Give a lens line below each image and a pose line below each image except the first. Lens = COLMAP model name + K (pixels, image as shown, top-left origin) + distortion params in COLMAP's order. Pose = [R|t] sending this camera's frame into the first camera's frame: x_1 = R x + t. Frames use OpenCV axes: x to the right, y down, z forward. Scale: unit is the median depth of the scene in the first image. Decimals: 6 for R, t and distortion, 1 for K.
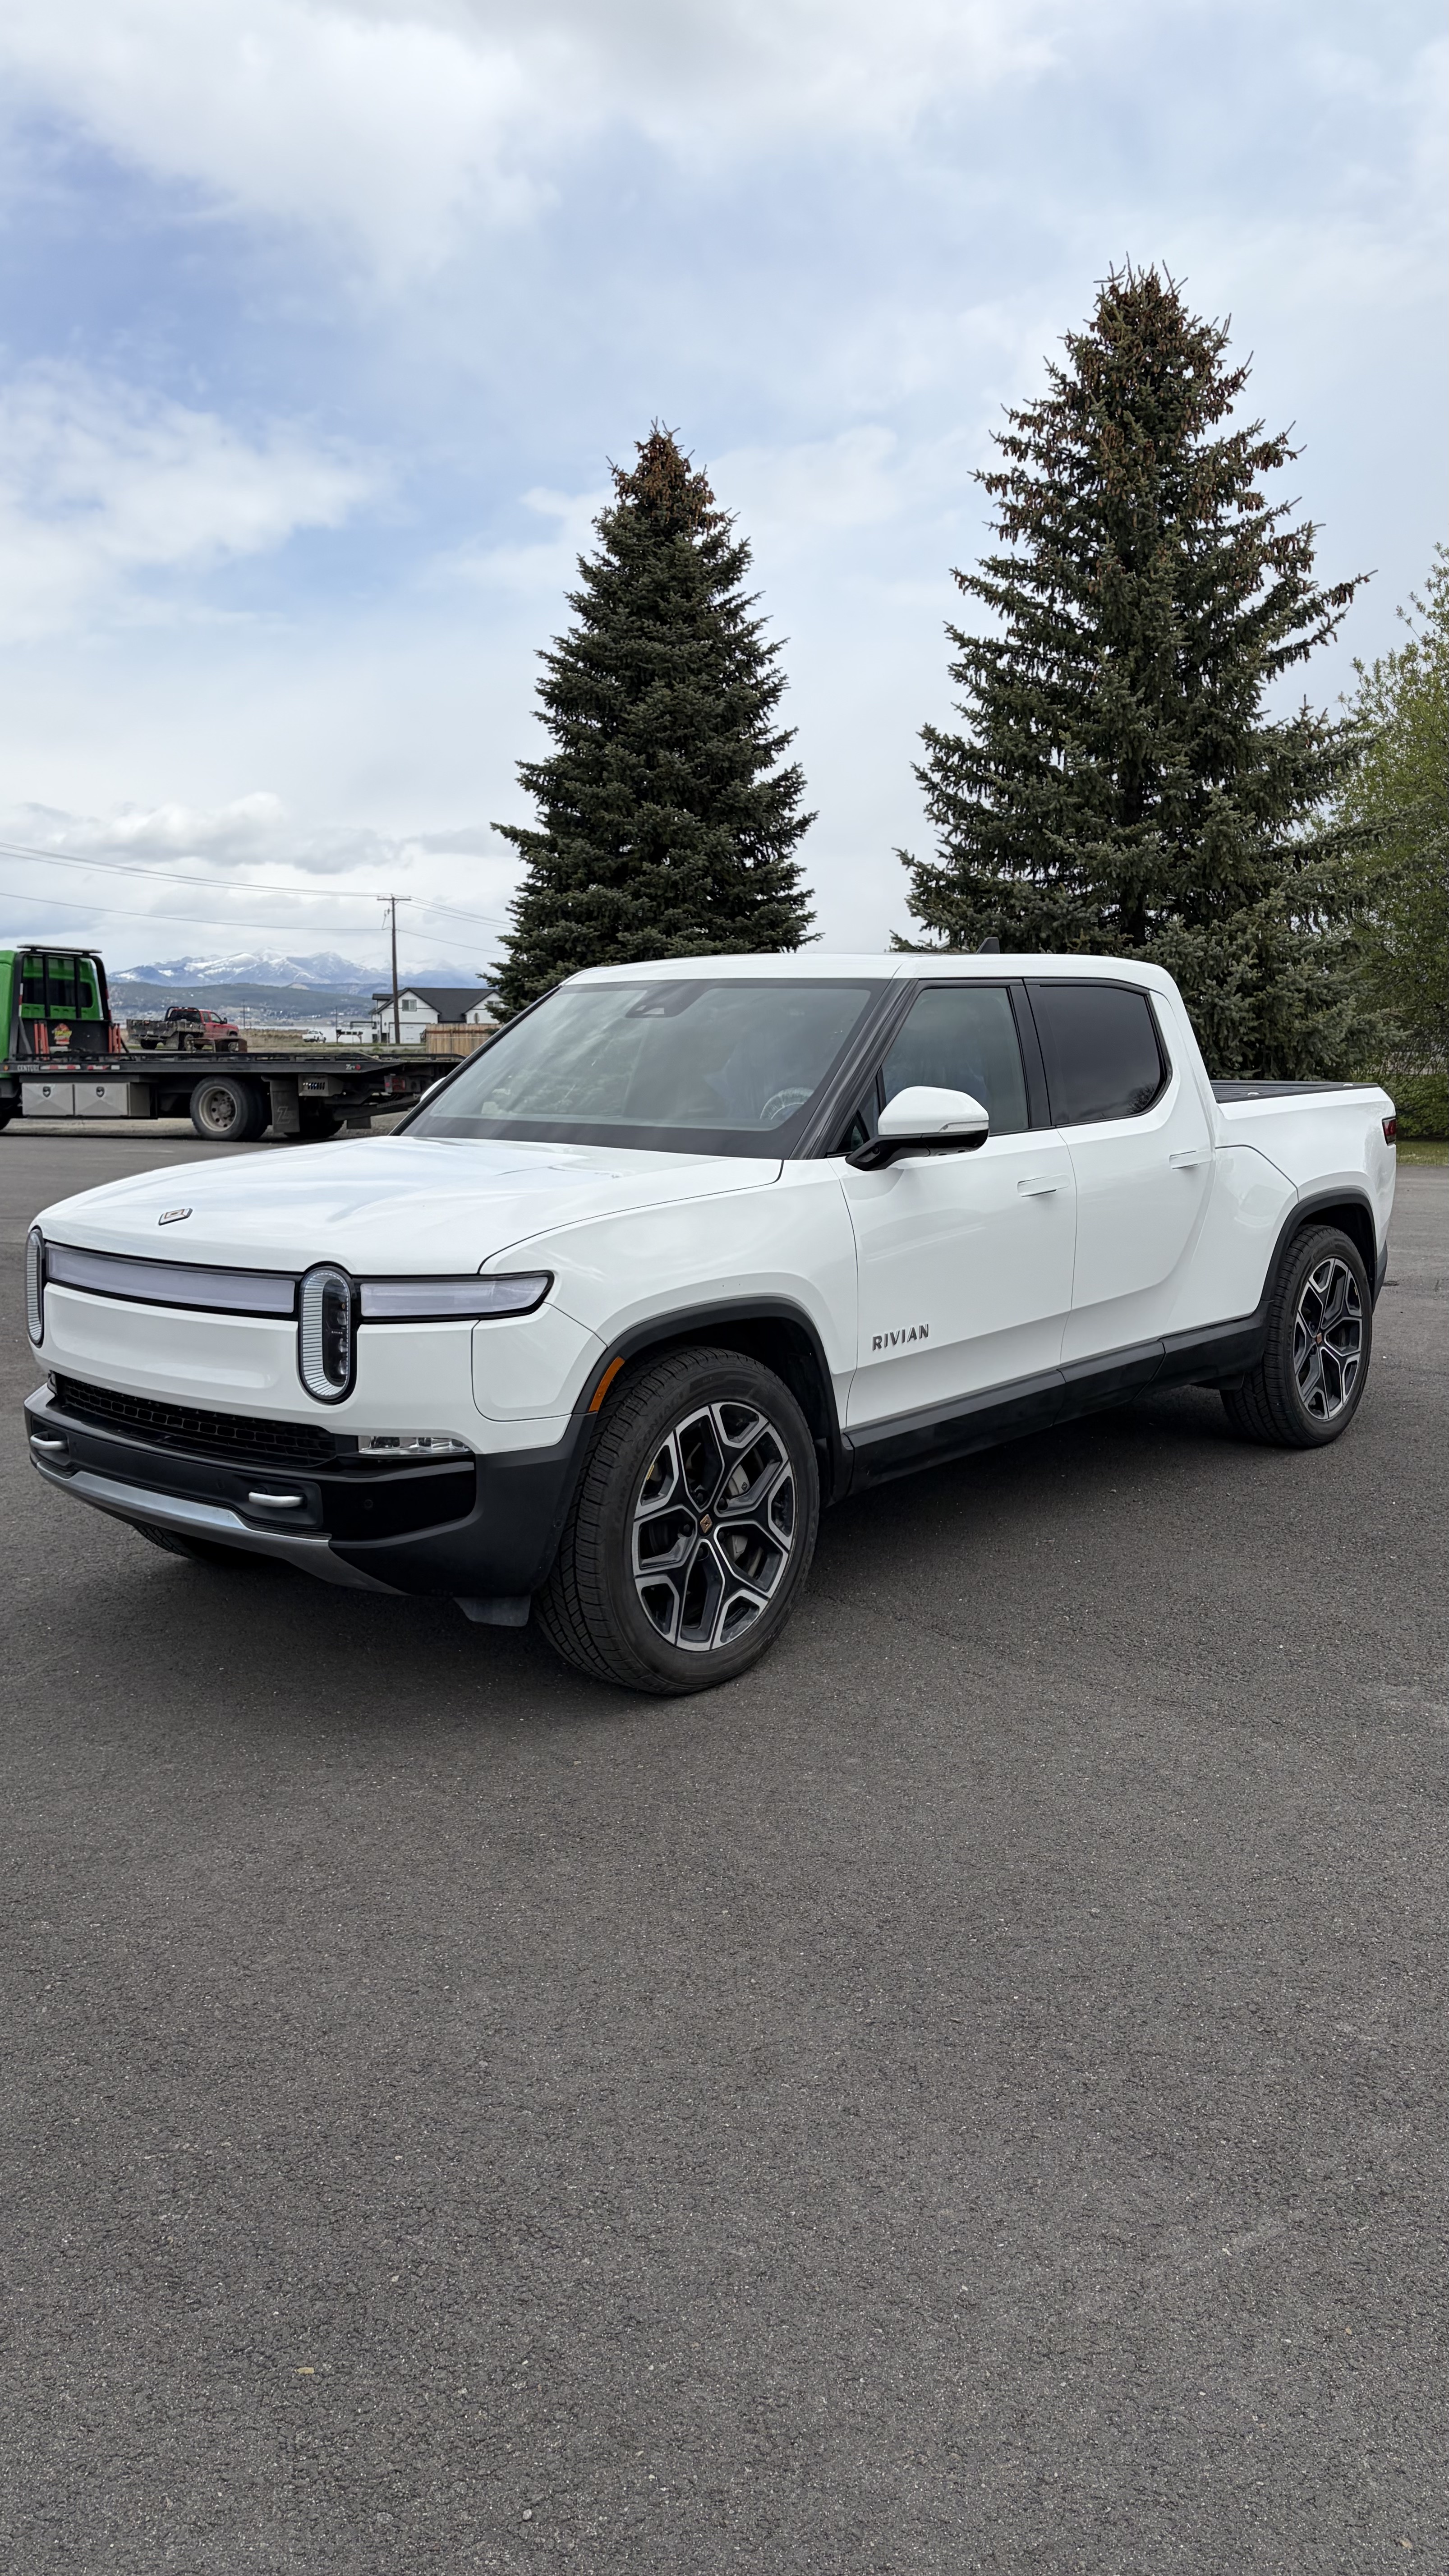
lens RADIAL K [[1914.0, 0, 724.2], [0, 1914.0, 1317.1], [0, 0, 1]] dist [0.073761, -0.108297]
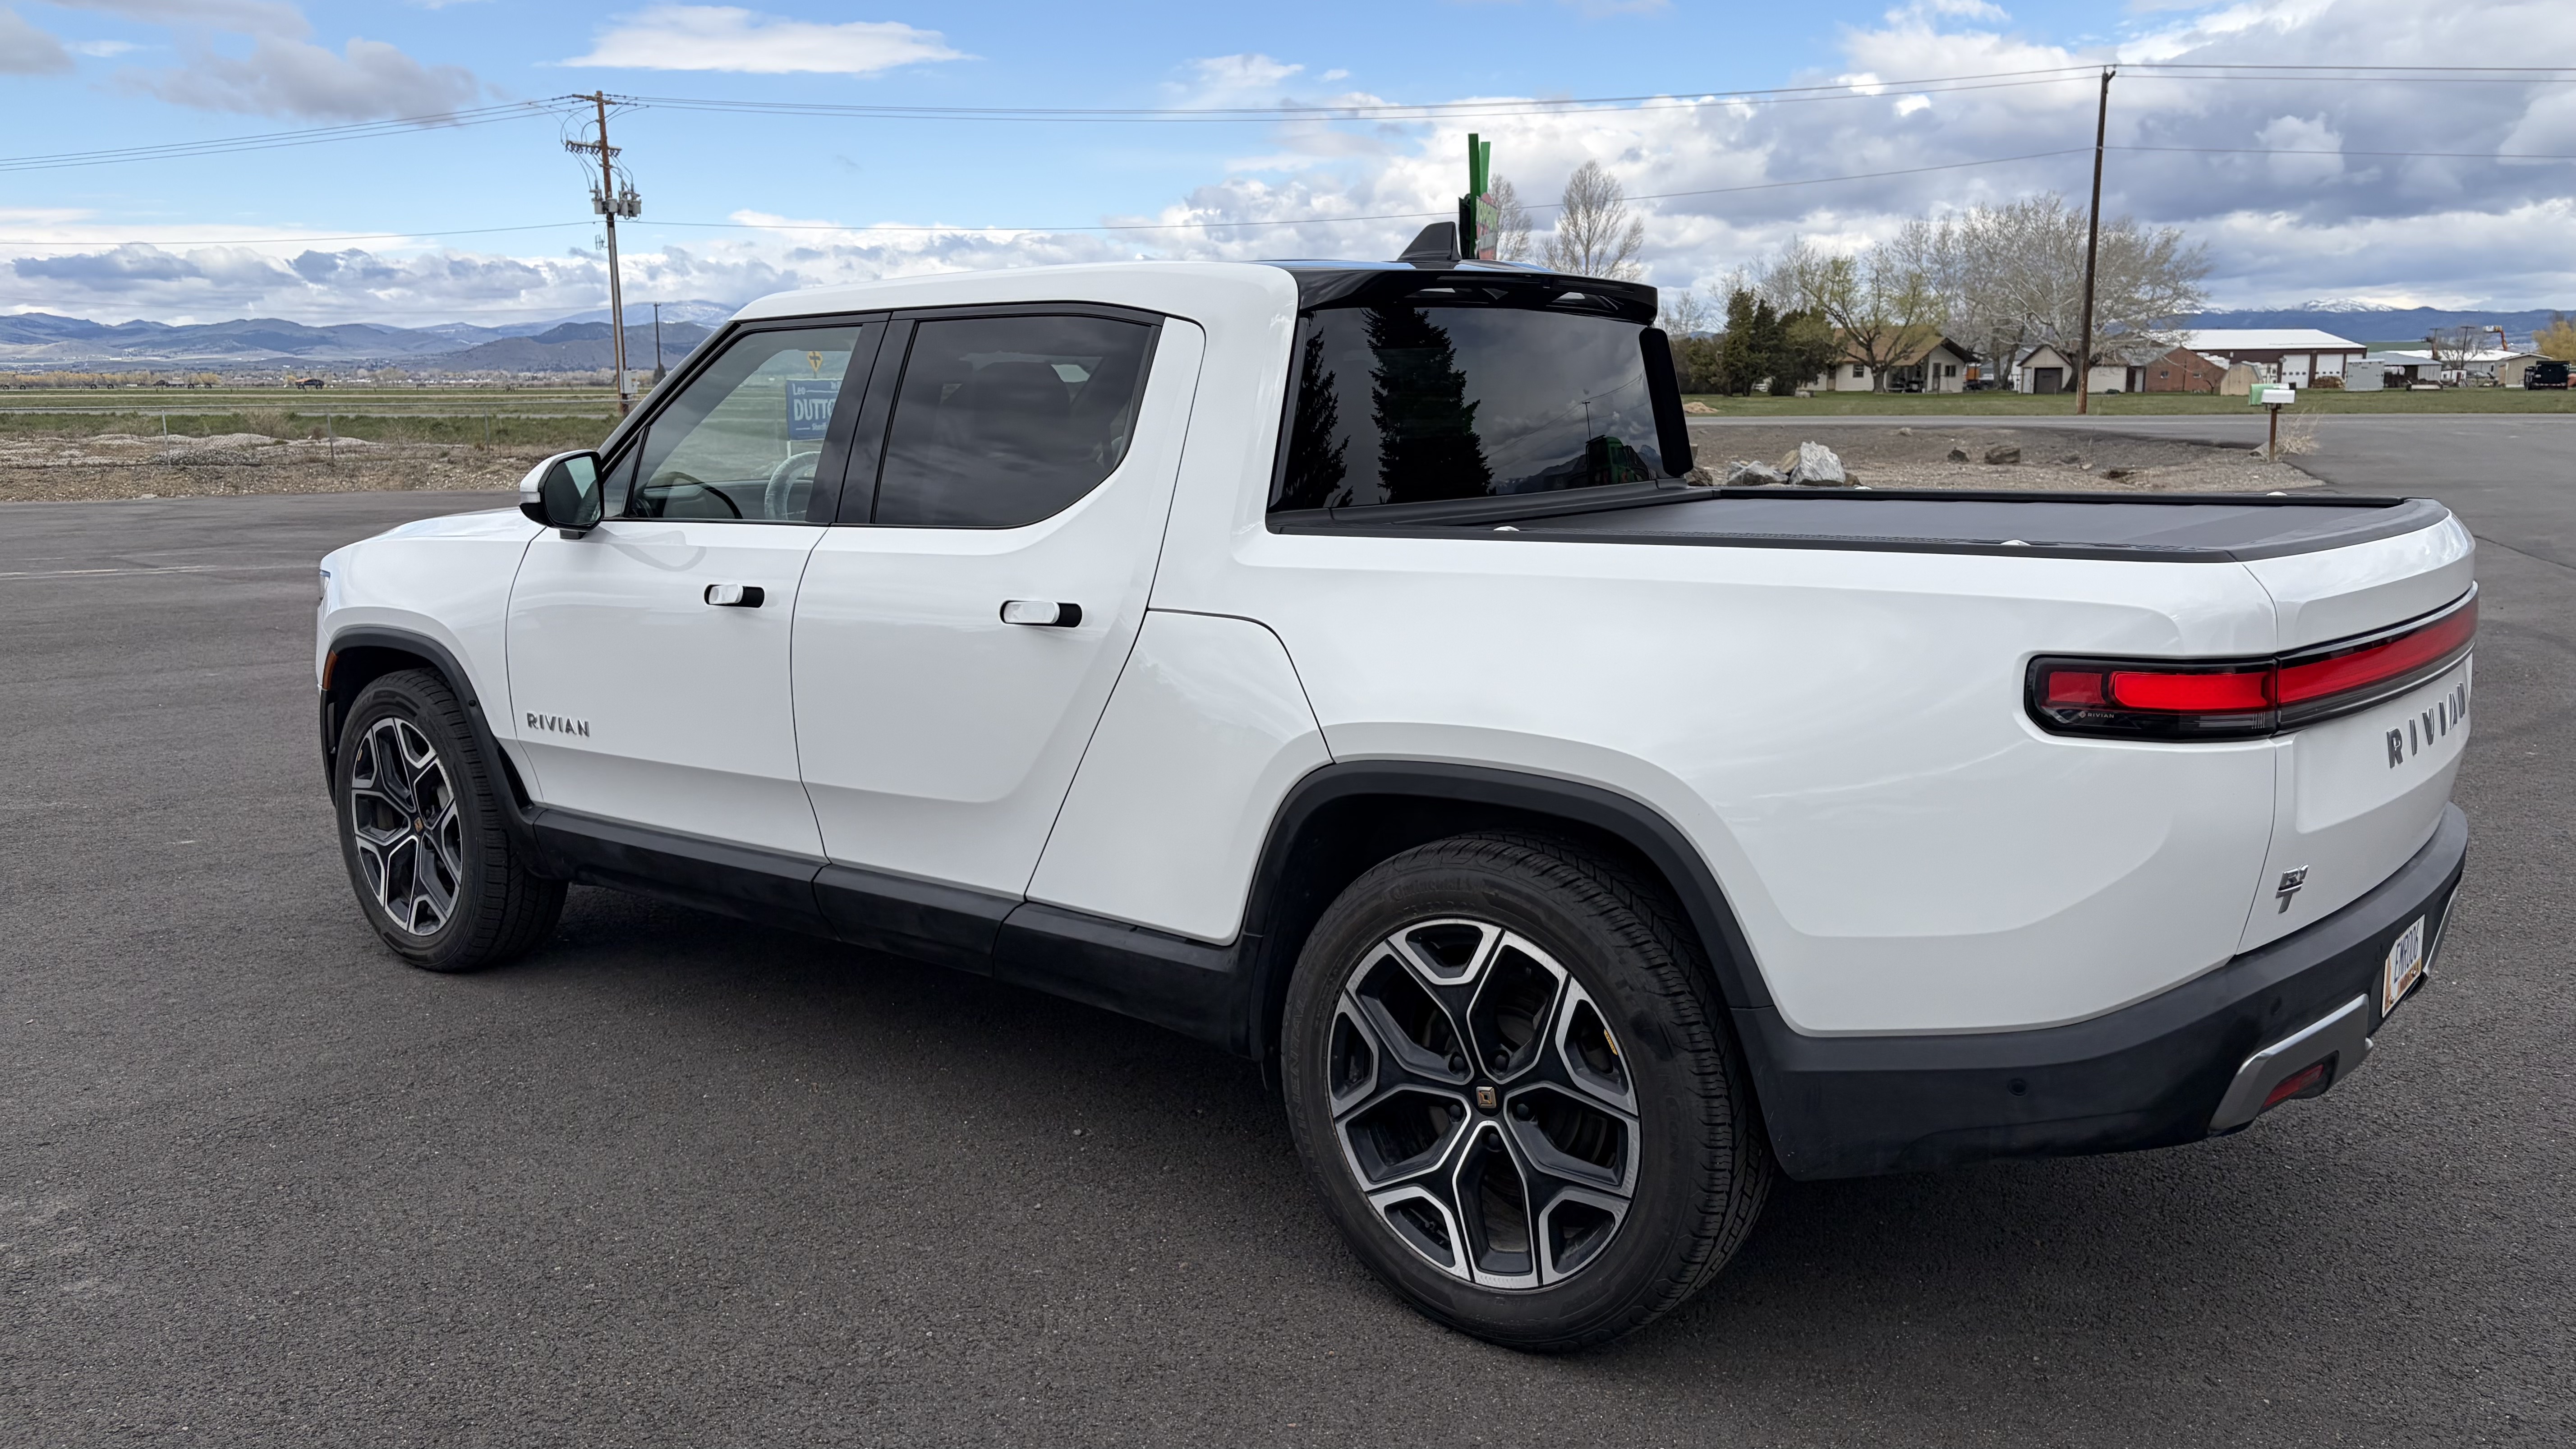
lens RADIAL K [[1938.5, 0, 1269.7], [0, 1938.5, 740.0], [0, 0, 1]] dist [0.042930, -0.004730]
pose [[0.013392, 0.173616, -0.984722, 0.228430], [-0.140436, 0.975376, 0.170058, -0.042558], [0.989999, 0.136013, 0.037444, 0.290659]]
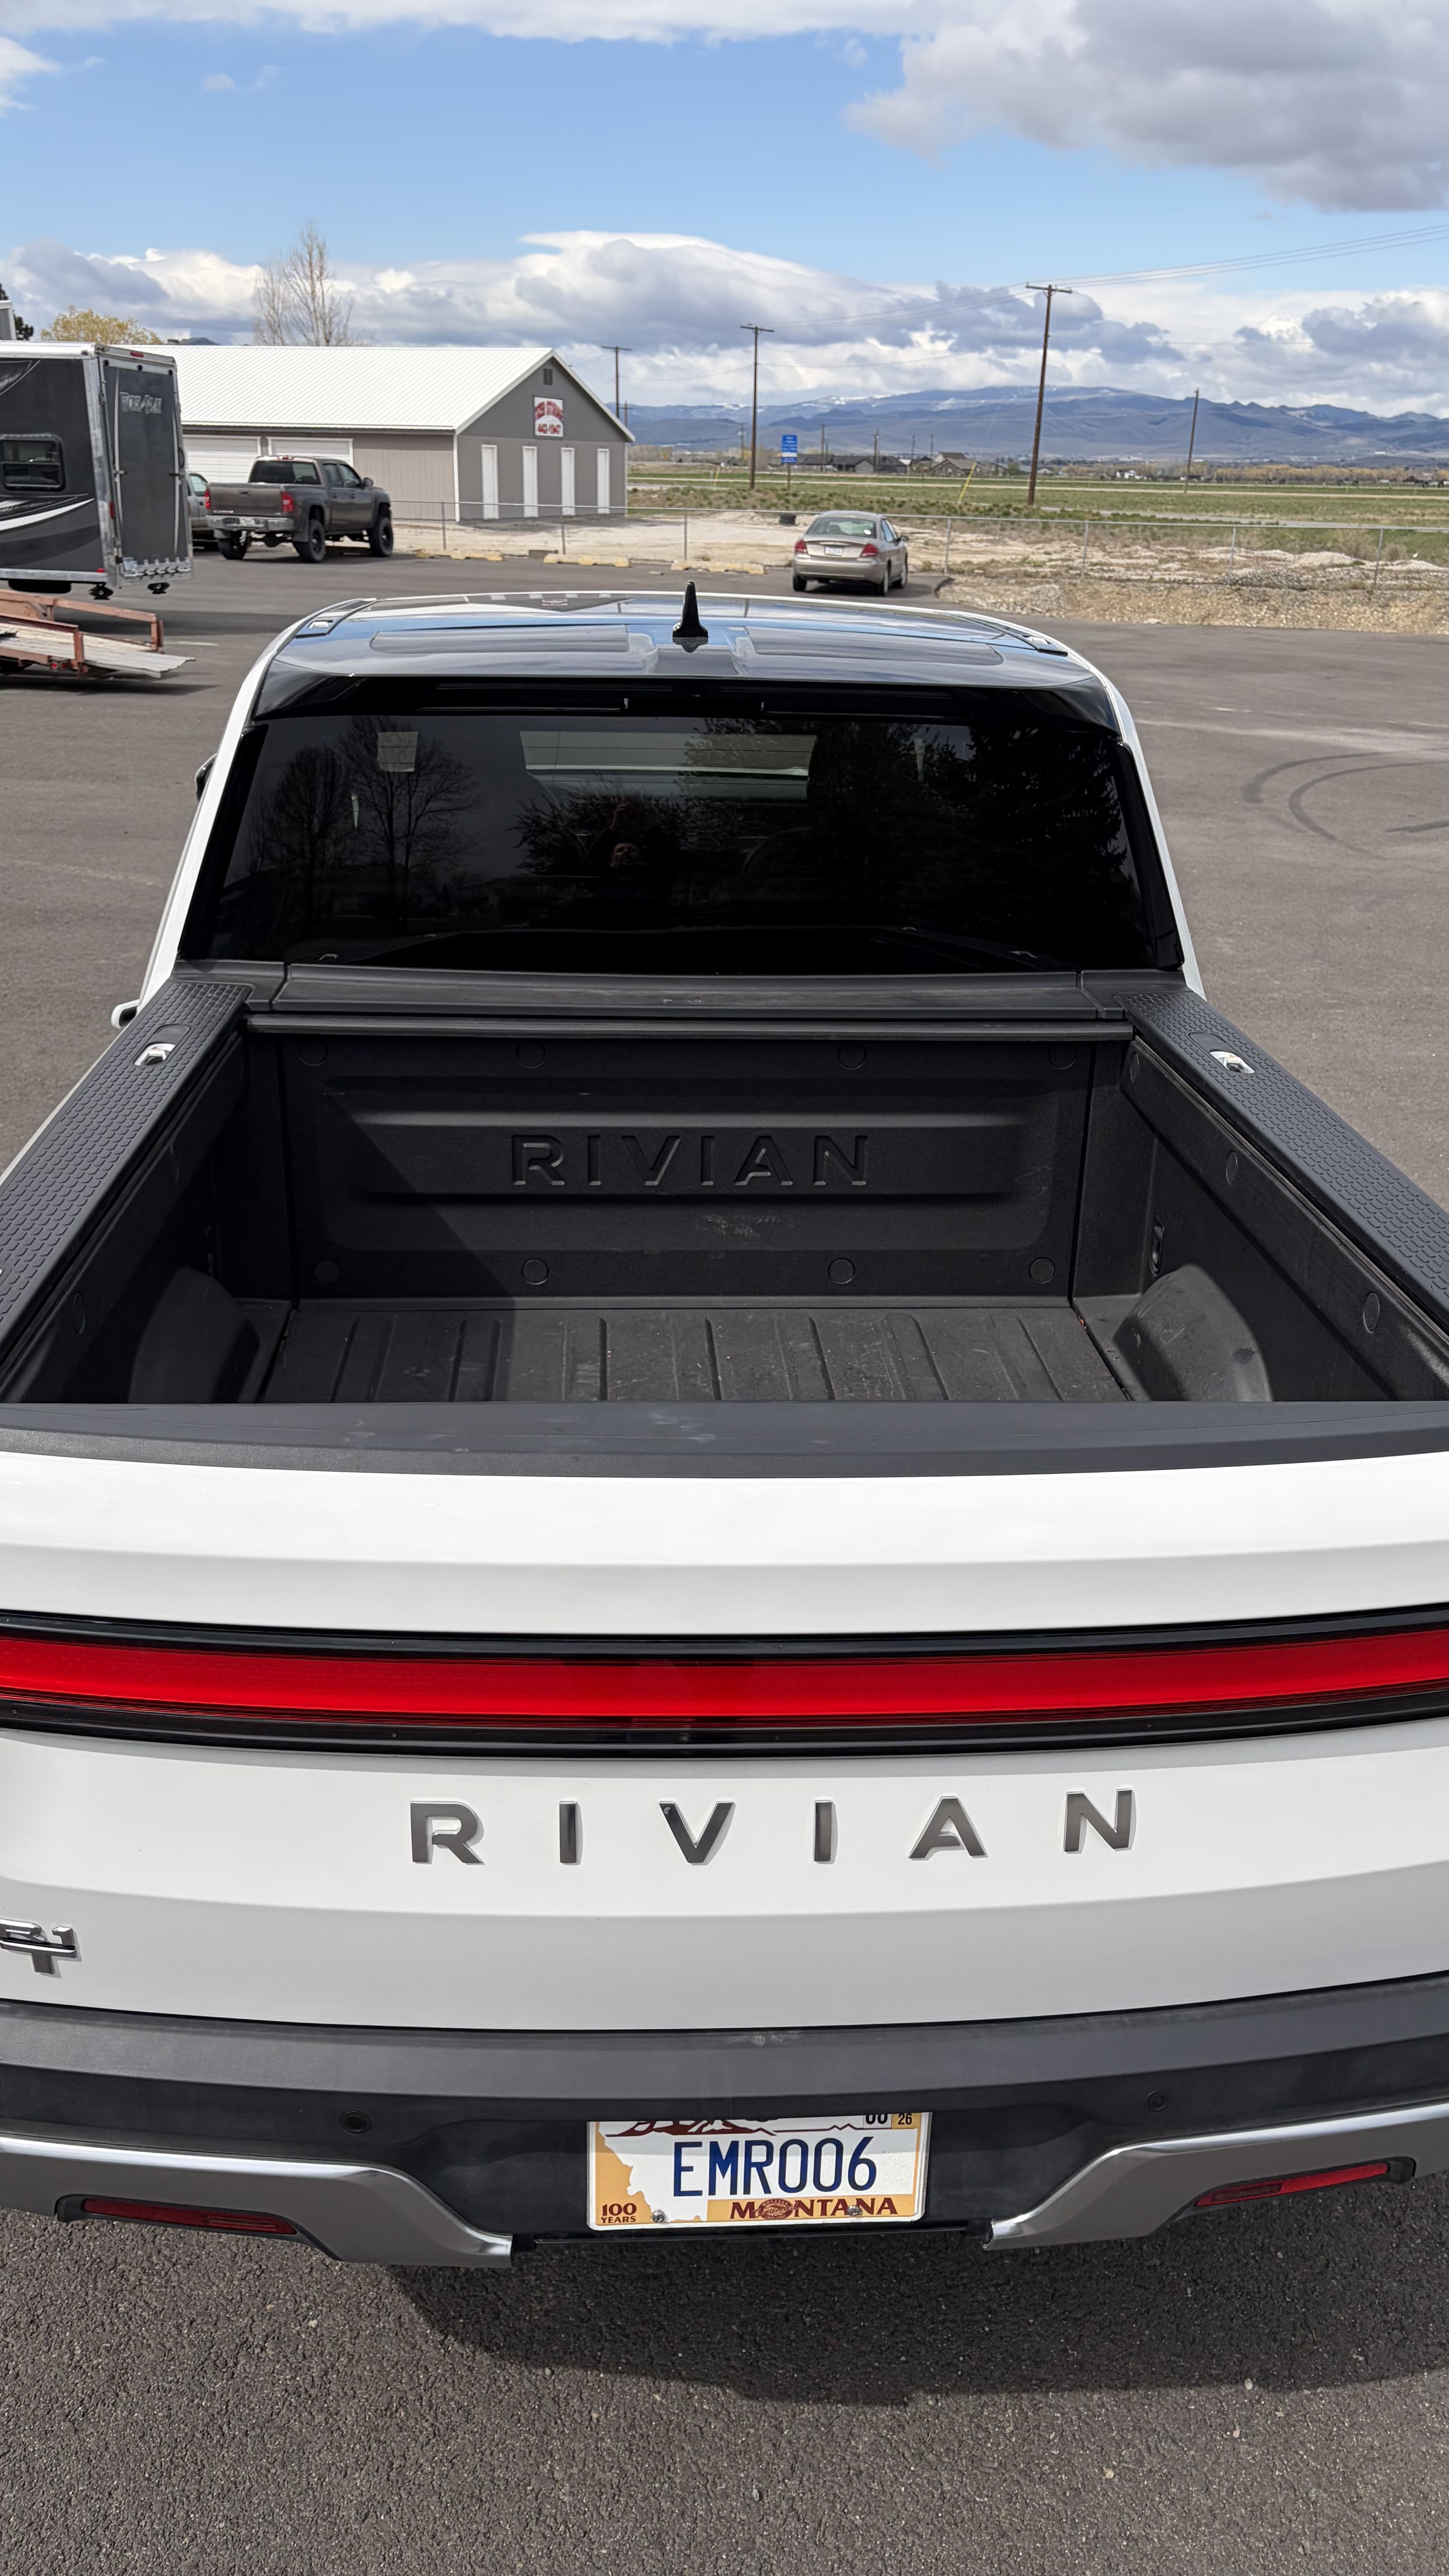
lens RADIAL K [[1928.9, 0, 727.4], [0, 1928.9, 1300.0], [0, 0, 1]] dist [0.027958, 0.005539]
pose [[-0.714813, 0.251386, -0.652570, 0.138076], [-0.133295, 0.867069, 0.480025, -0.082254], [0.686494, 0.430112, -0.586284, 0.407005]]
